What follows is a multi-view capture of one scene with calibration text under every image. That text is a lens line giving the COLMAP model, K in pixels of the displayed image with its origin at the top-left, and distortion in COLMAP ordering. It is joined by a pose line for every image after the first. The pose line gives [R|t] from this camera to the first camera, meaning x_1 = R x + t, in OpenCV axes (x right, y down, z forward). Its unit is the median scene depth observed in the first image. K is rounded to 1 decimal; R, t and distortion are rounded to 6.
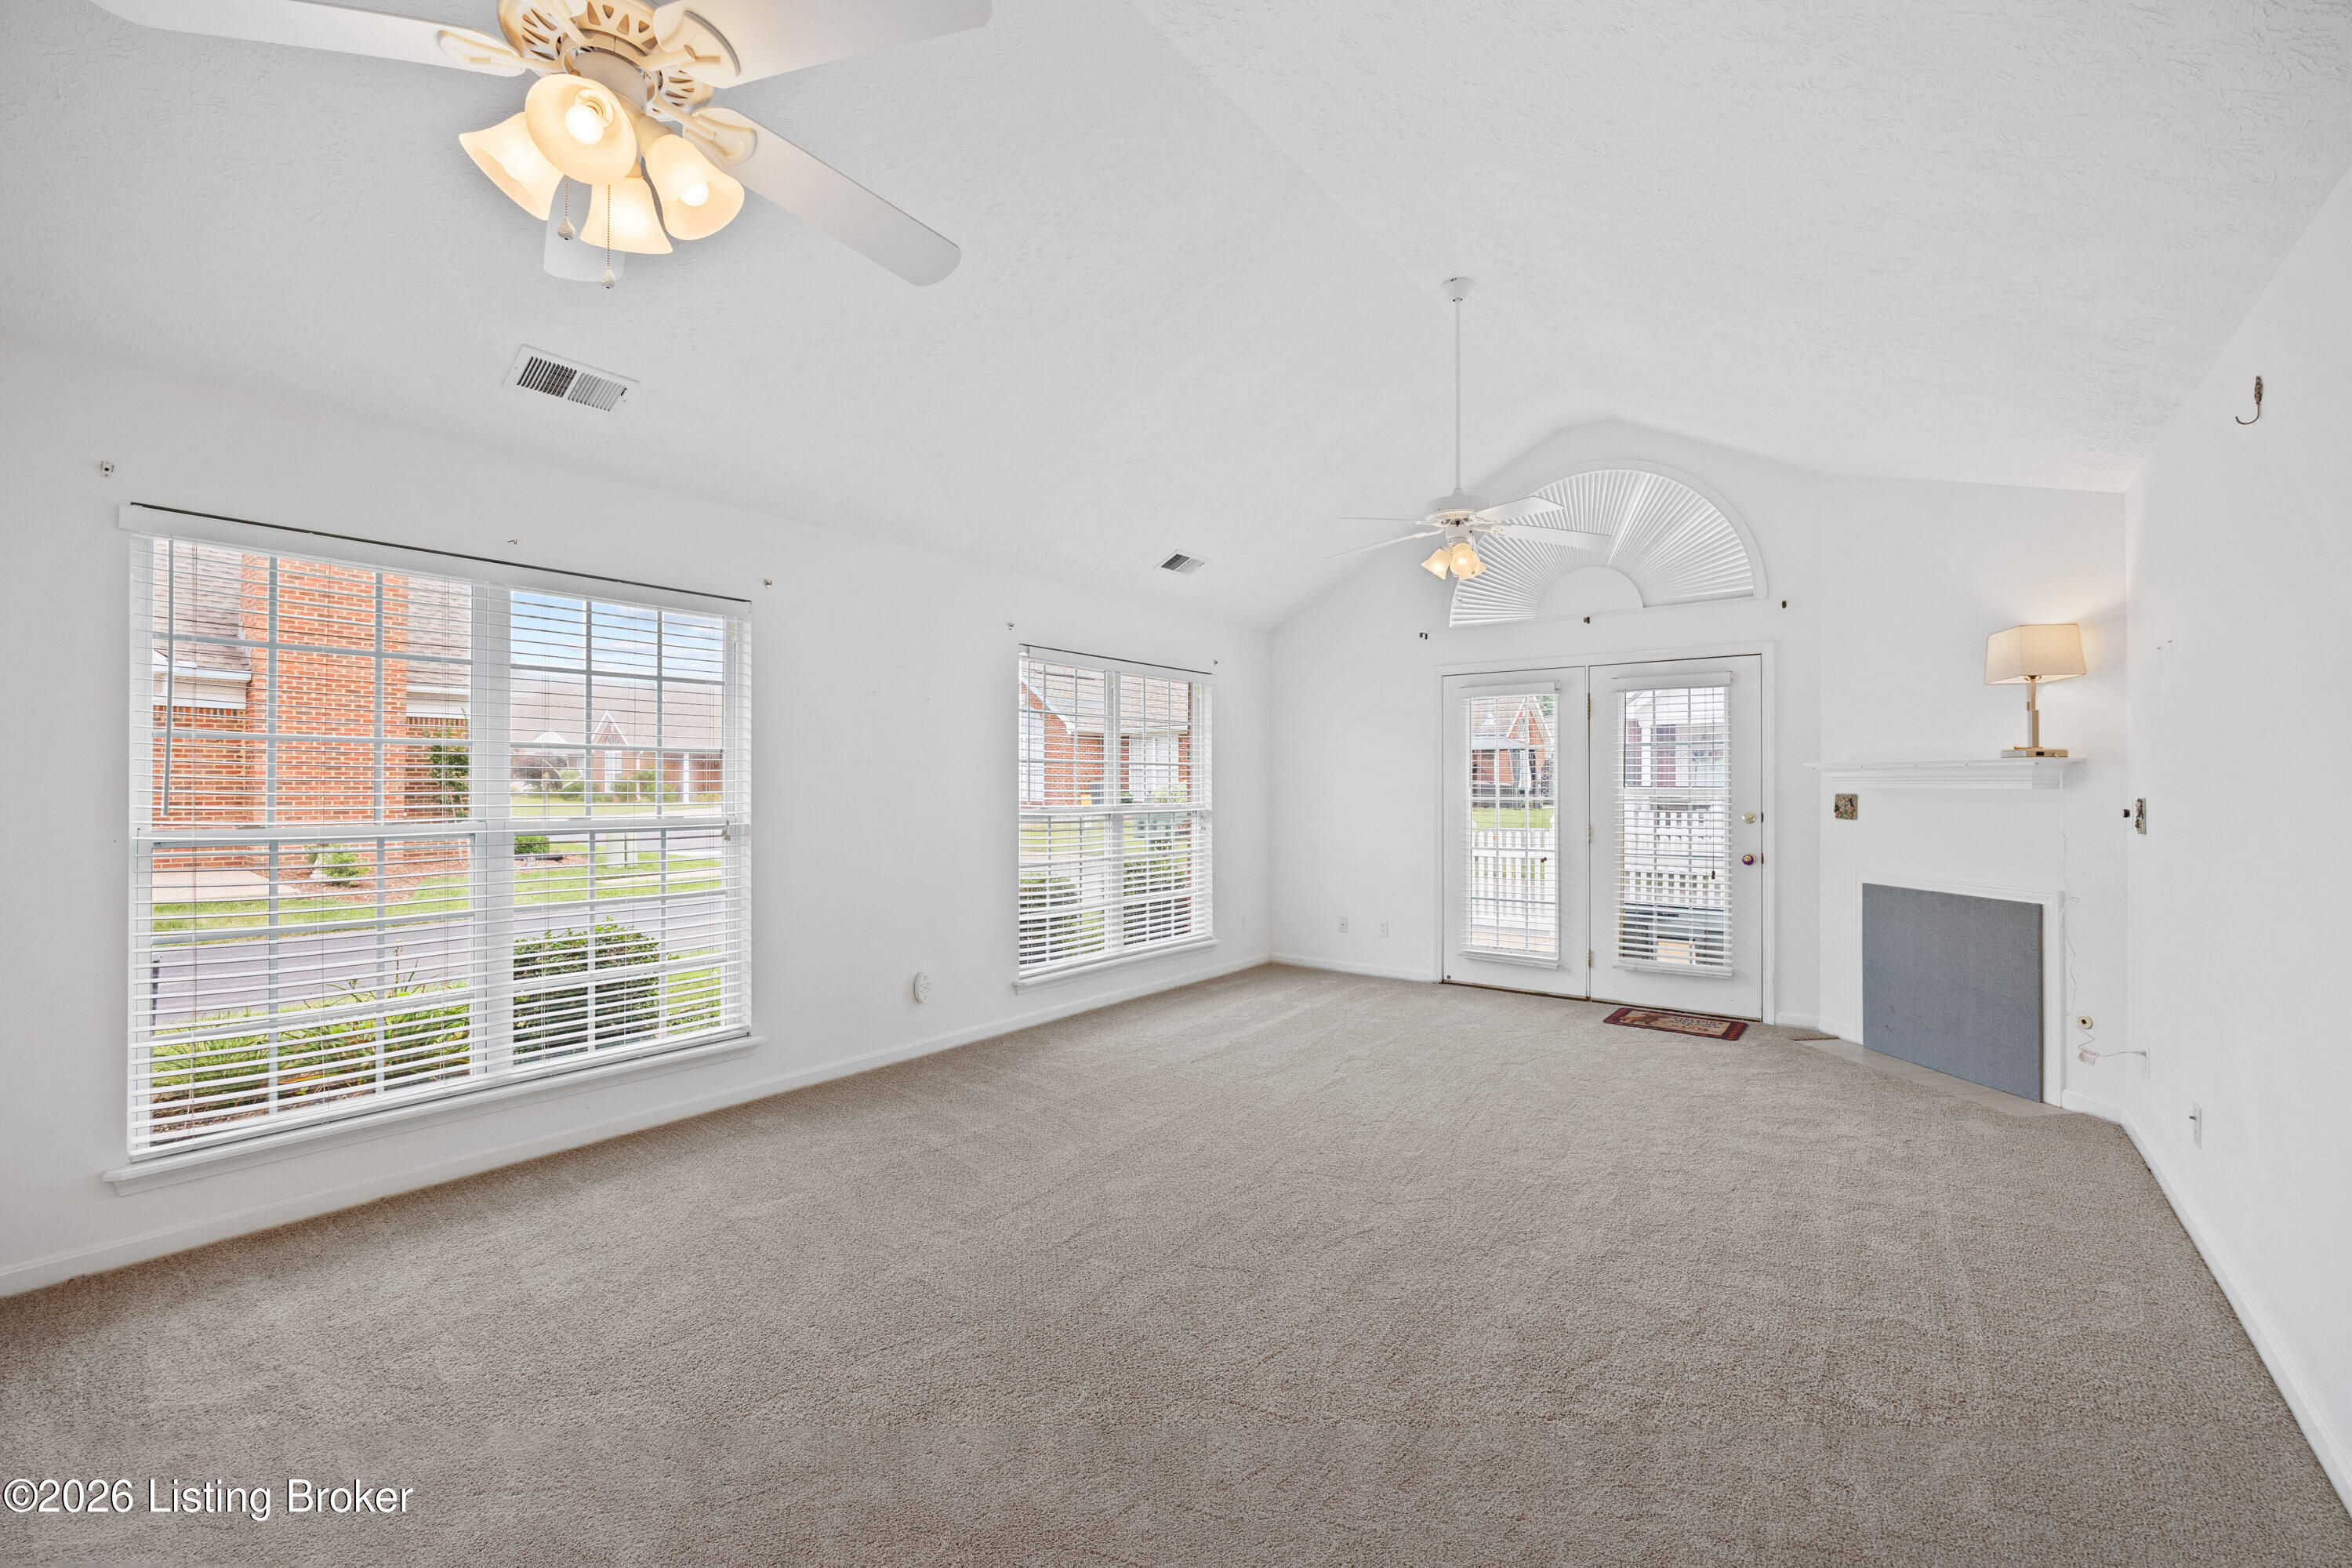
lens RADIAL K [[1004.5, 0, 1167.5], [0, 1004.5, 780.0], [0, 0, 1]] dist [-0.016948, -0.000456]
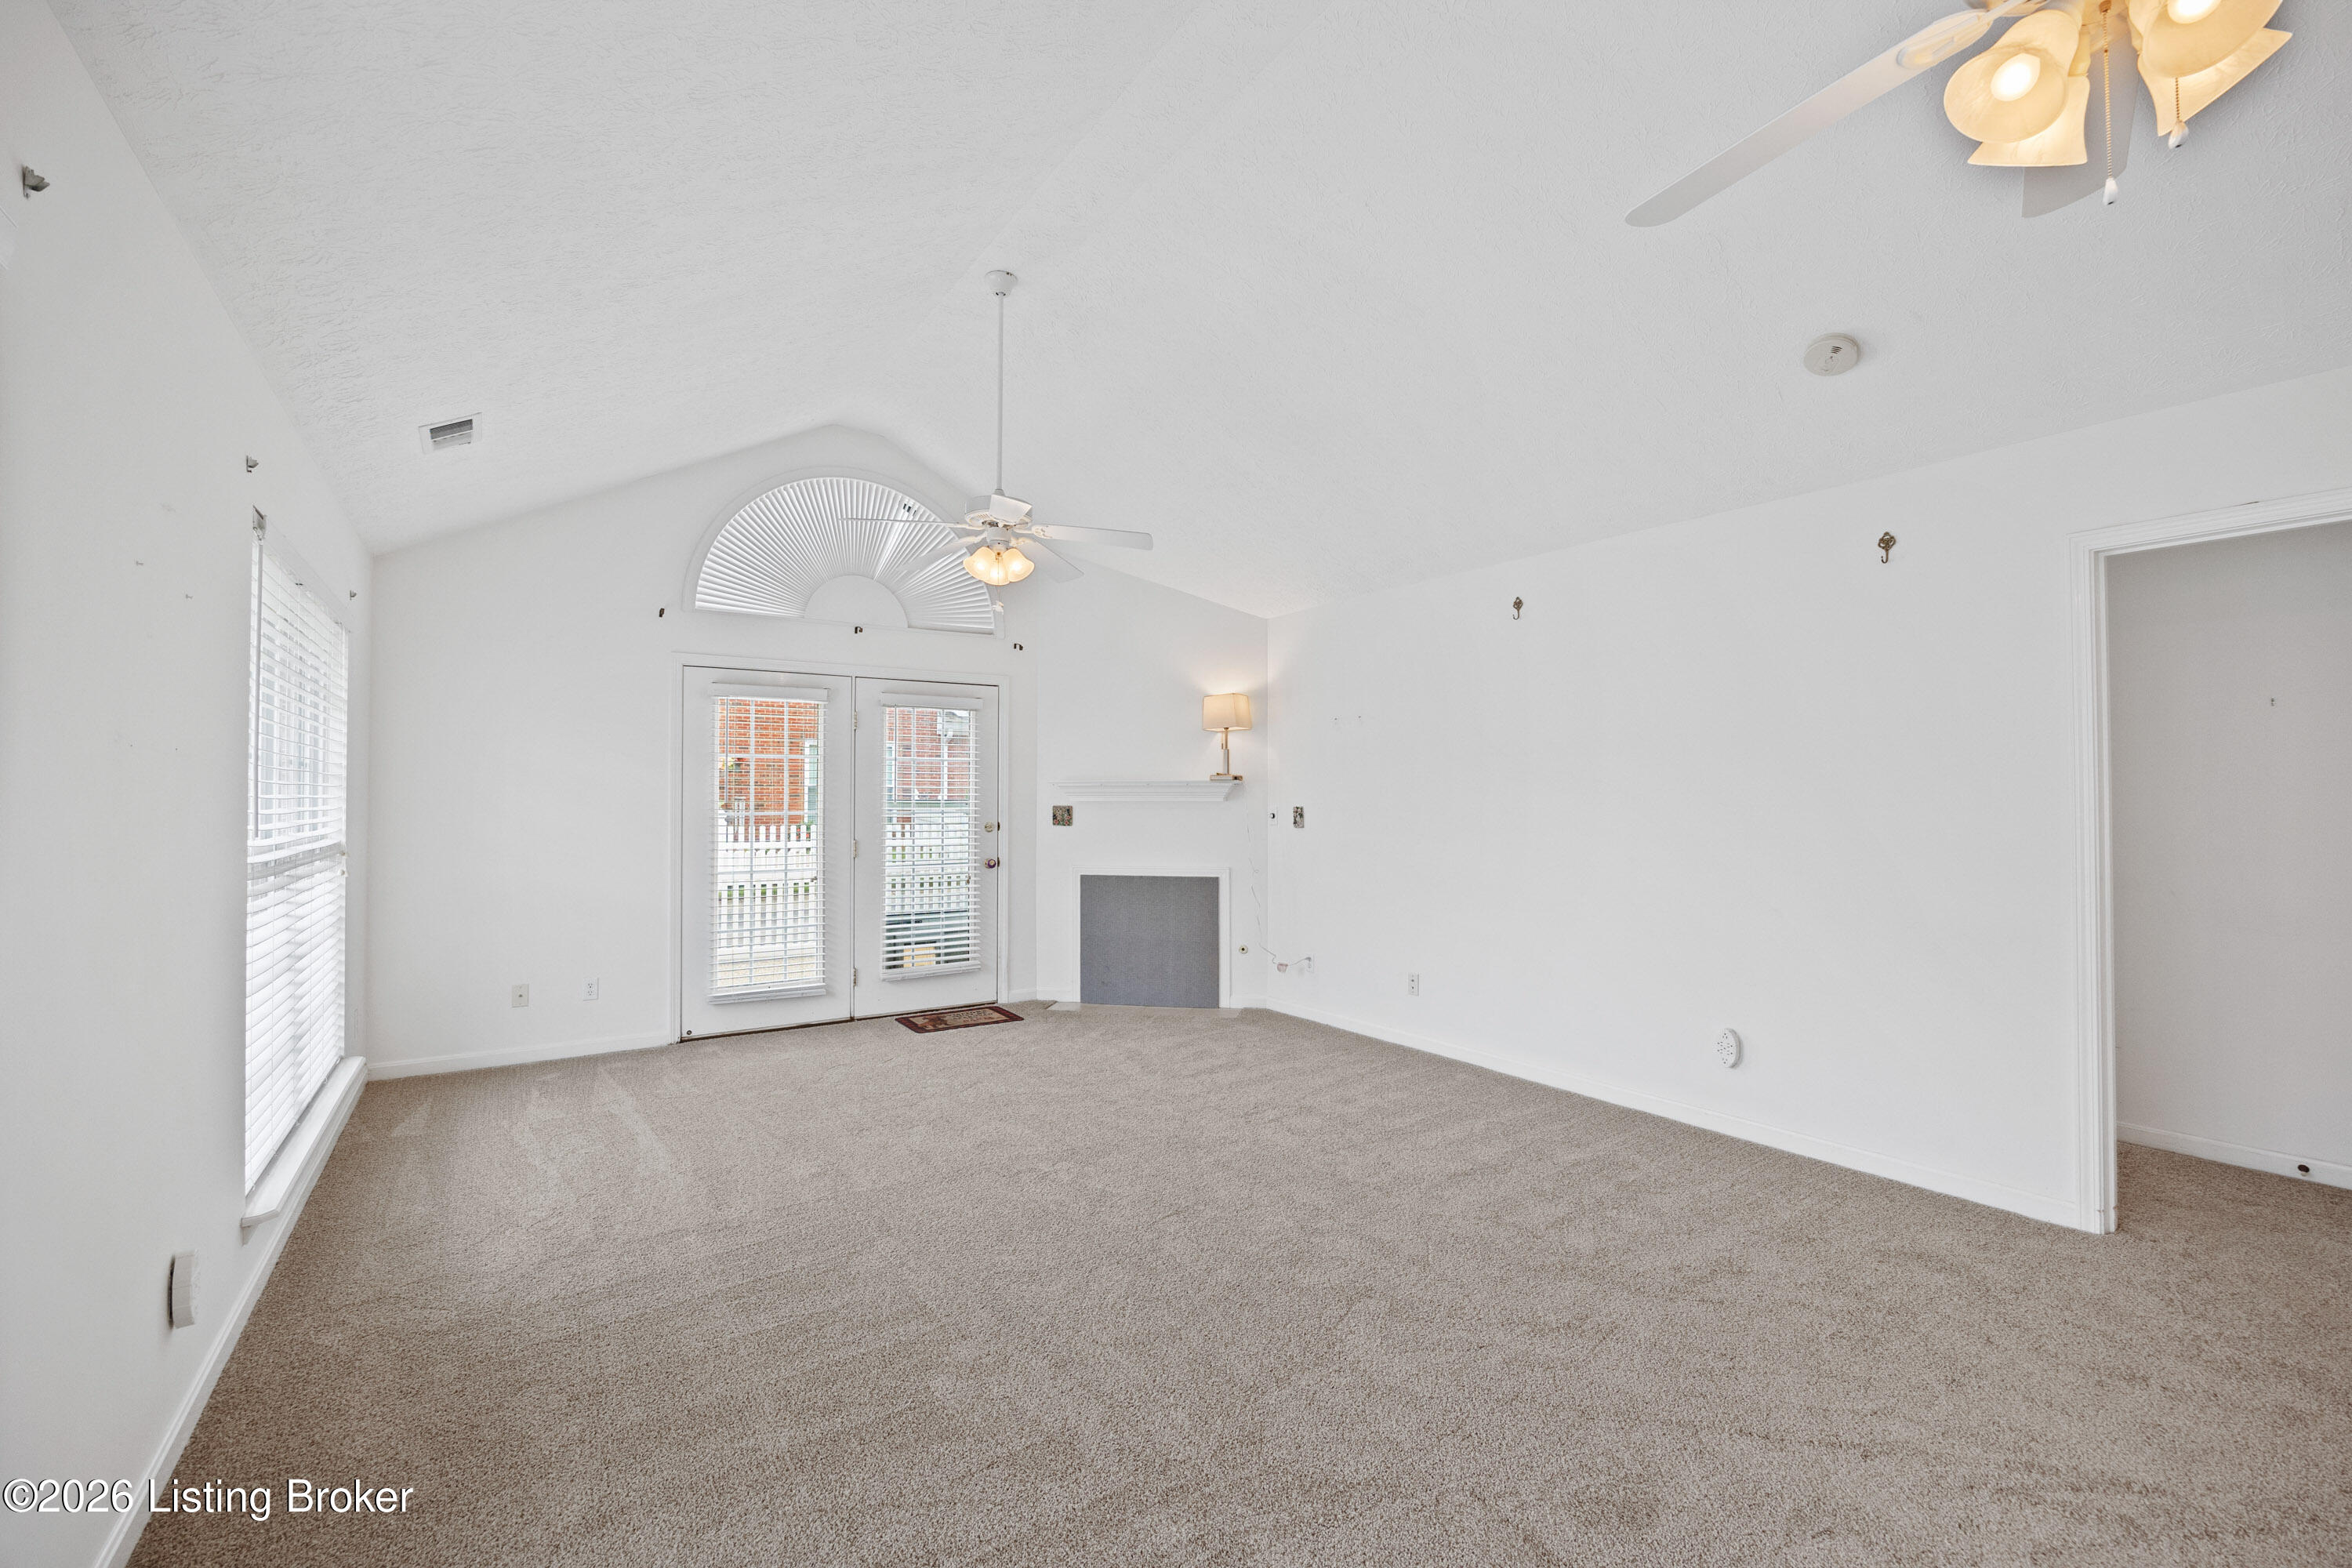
lens RADIAL K [[1004.5, 0, 1183.5], [0, 1004.5, 777.8], [0, 0, 1]] dist [-0.016948, -0.000456]
pose [[0.308772, 0.020065, 0.950924, -0.454030], [-0.004062, 0.999796, -0.019777, 0.003069], [-0.951127, 0.002244, 0.308791, 0.434930]]
